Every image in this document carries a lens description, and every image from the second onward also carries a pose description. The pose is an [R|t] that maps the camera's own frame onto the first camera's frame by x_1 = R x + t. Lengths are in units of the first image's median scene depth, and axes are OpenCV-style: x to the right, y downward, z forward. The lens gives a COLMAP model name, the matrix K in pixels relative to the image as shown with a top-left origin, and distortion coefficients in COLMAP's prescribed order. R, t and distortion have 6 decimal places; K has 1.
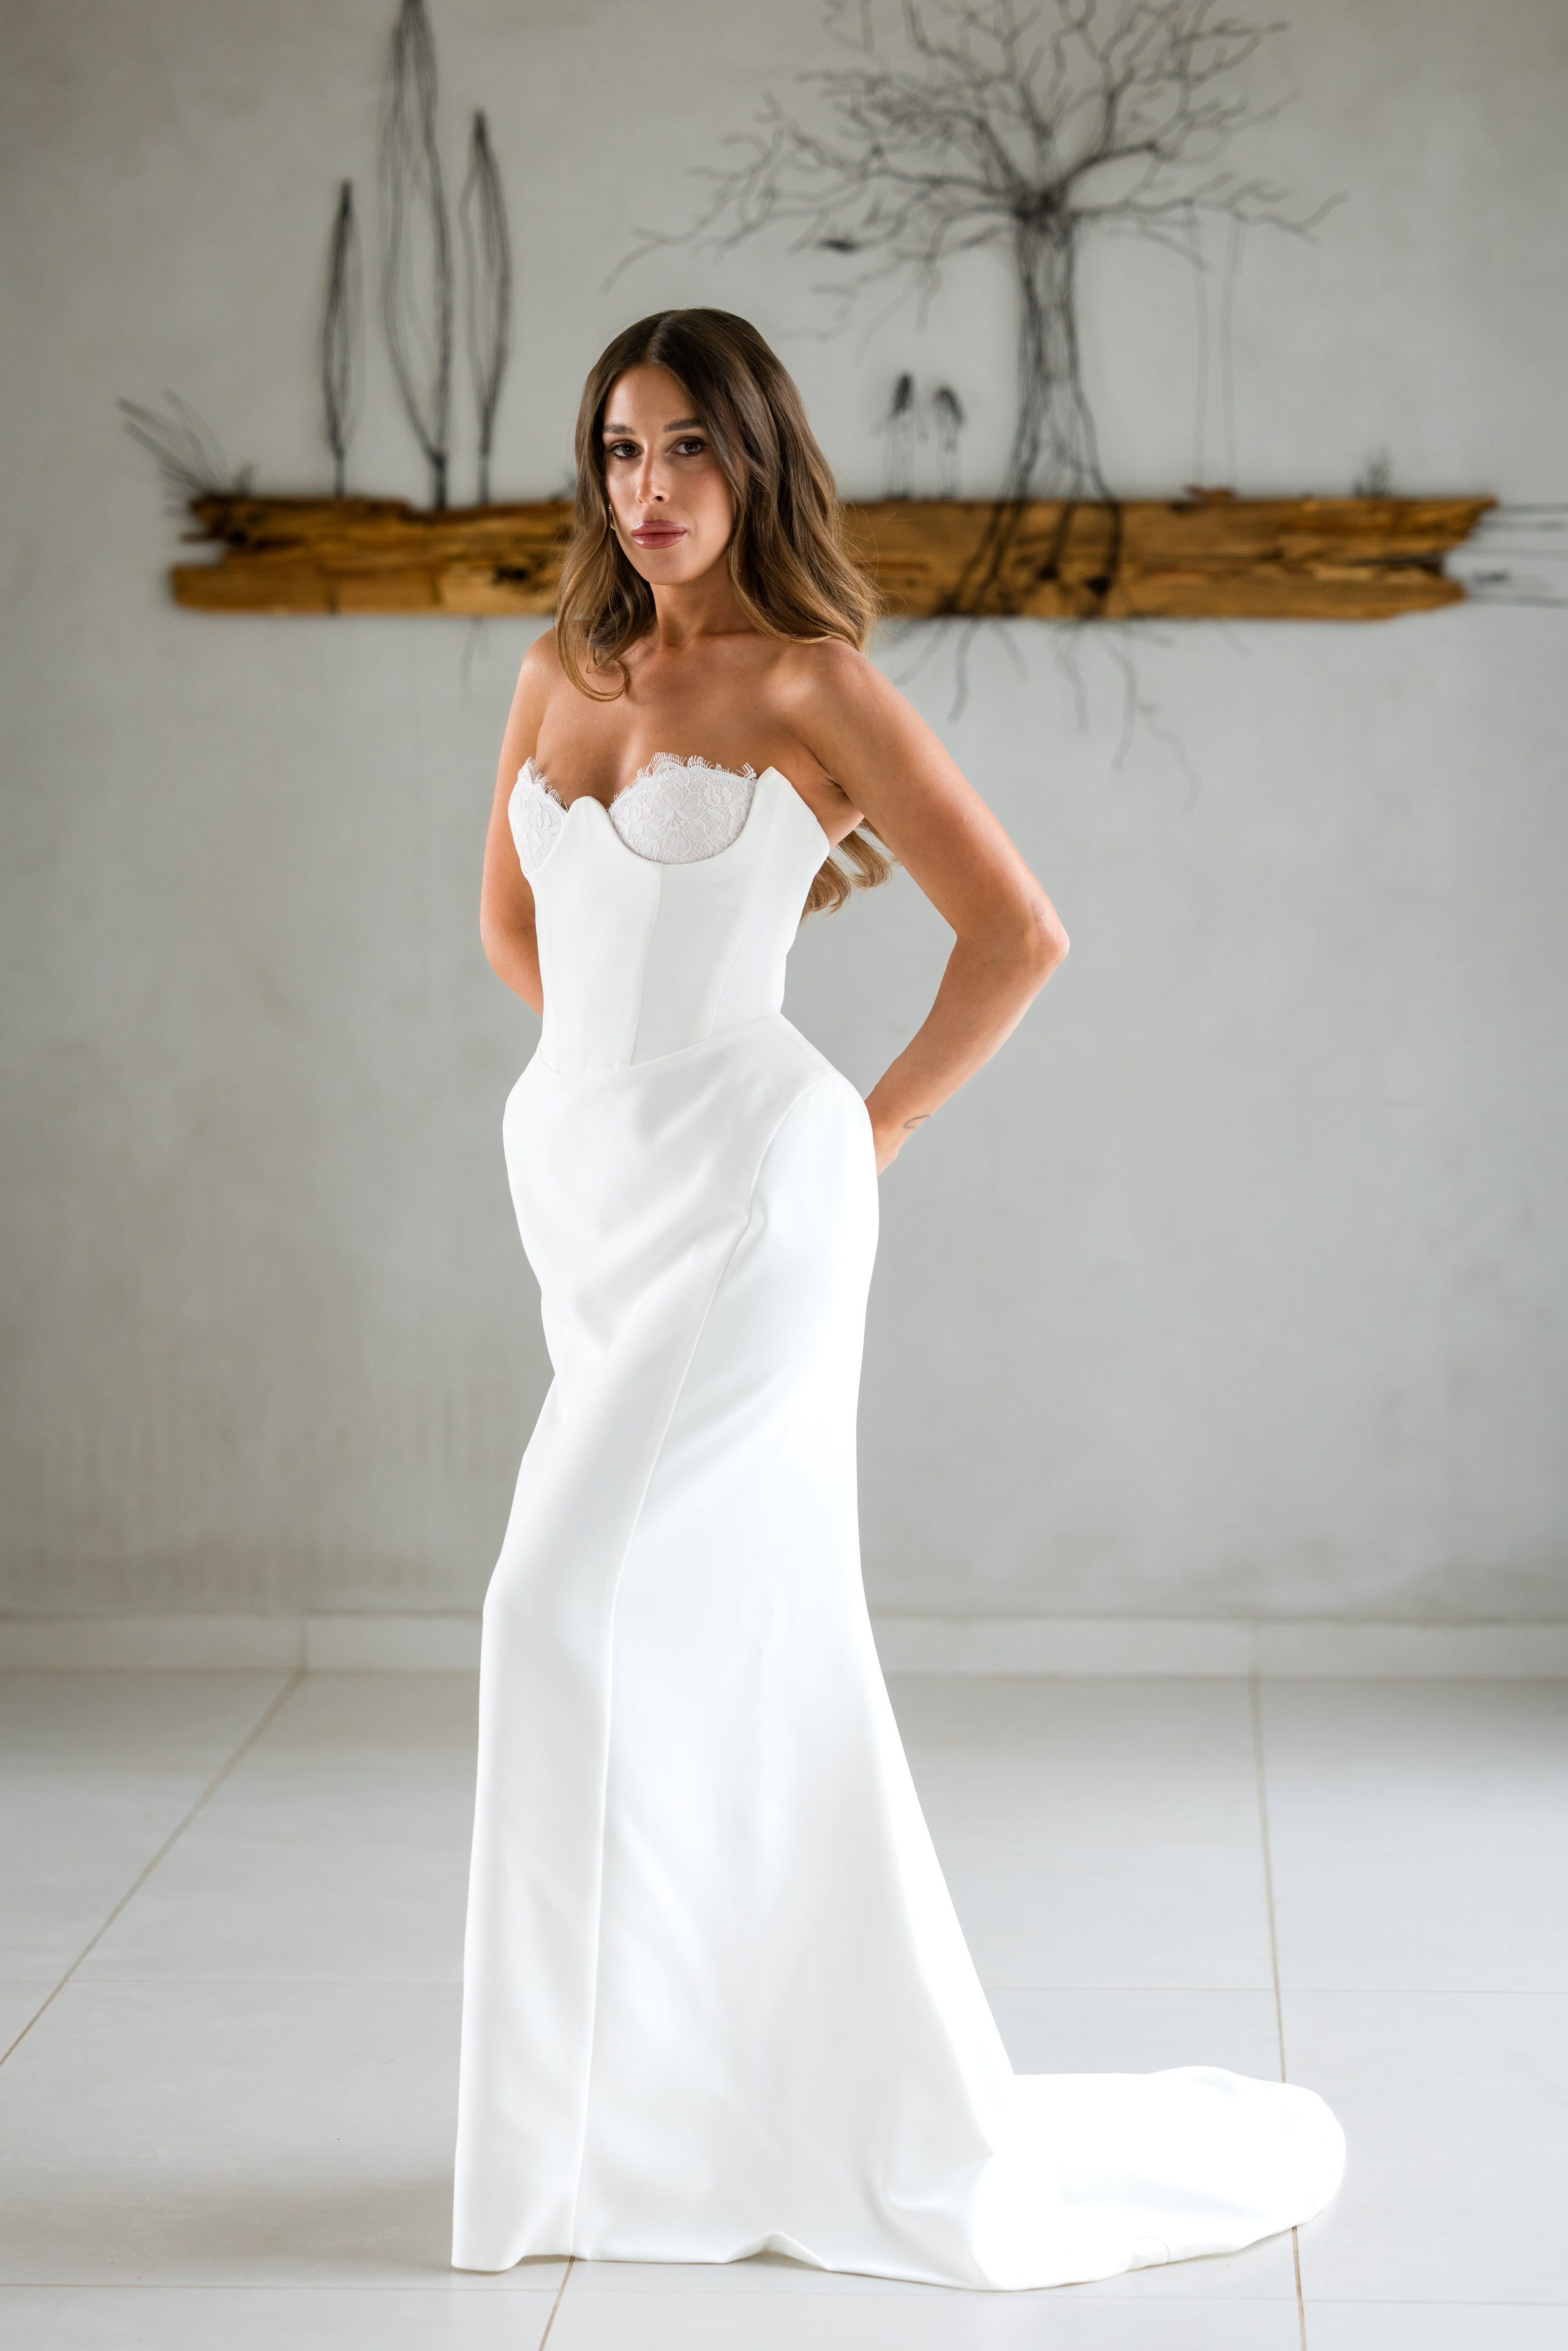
lens RADIAL K [[6961.3, 0, 784.0], [0, 6961.3, 1172.4], [0, 0, 1]] dist [0.132740, 0.000000]
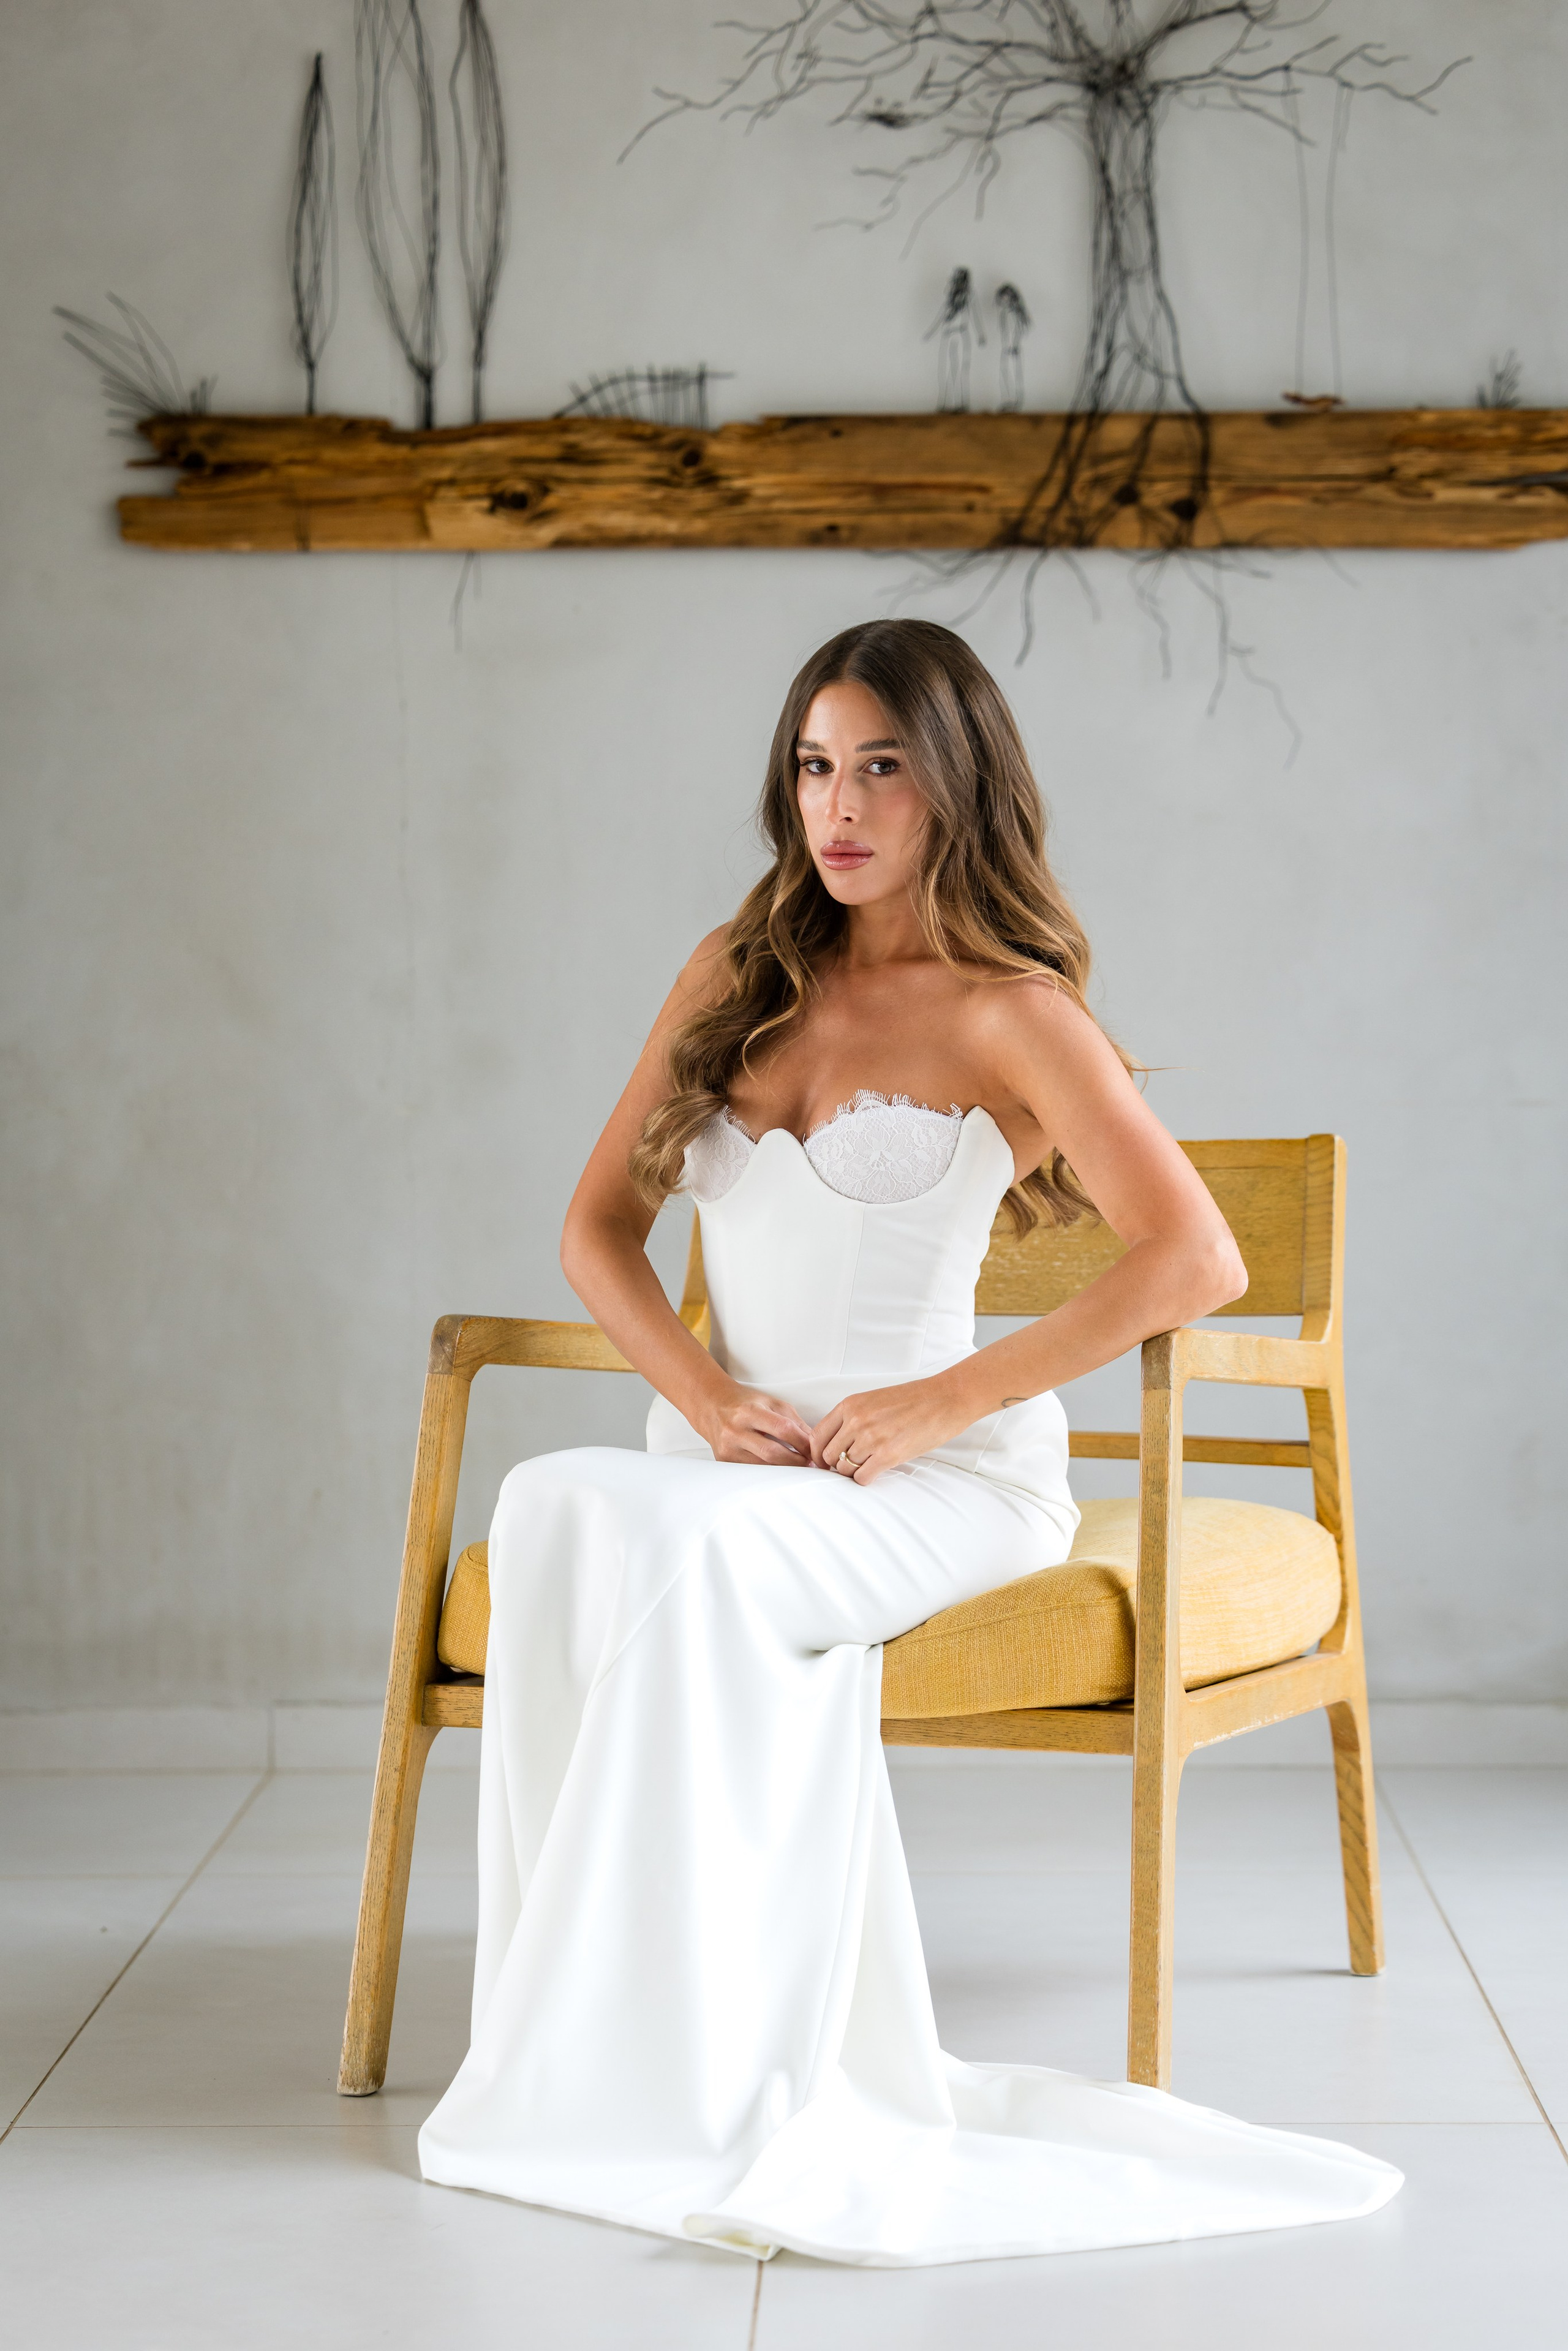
lens RADIAL K [[6015.7, 0, 766.2], [0, 6015.7, 1167.6], [0, 0, 1]] dist [0.062361, 0.000000]
pose [[0.999573, -0.005831, 0.028620, -0.029160], [0.006990, 0.999151, -0.040592, 0.028040], [-0.028359, 0.040774, 0.998766, 0.252855]]
